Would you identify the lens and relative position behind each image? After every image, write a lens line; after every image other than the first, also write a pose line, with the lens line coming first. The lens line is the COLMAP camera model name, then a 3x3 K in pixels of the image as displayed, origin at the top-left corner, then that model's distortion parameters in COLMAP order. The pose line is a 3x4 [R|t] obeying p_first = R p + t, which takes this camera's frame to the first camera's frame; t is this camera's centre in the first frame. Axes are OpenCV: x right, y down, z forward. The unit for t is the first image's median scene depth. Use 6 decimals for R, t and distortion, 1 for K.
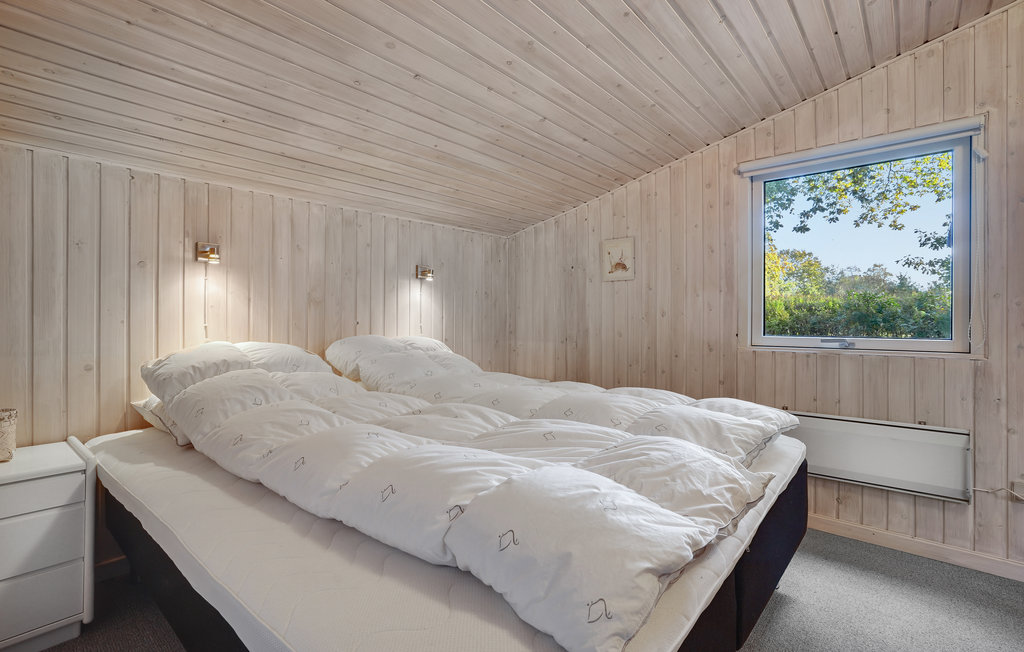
lens RADIAL K [[483.0, 0, 520.1], [0, 483.0, 318.9], [0, 0, 1]] dist [-0.000235, 0.000231]
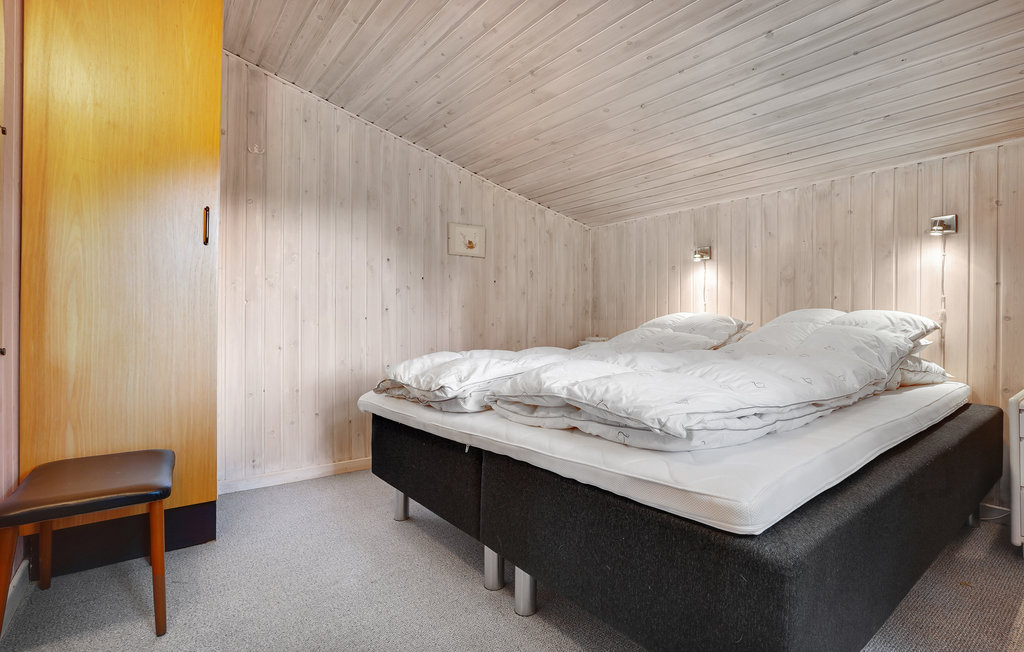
lens RADIAL K [[483.0, 0, 520.1], [0, 483.0, 318.9], [0, 0, 1]] dist [-0.000235, 0.000231]
pose [[-0.197607, -0.002811, -0.980277, 0.849313], [-0.003610, 0.999991, -0.002140, 0.064065], [0.980275, 0.003116, -0.197616, 0.687905]]
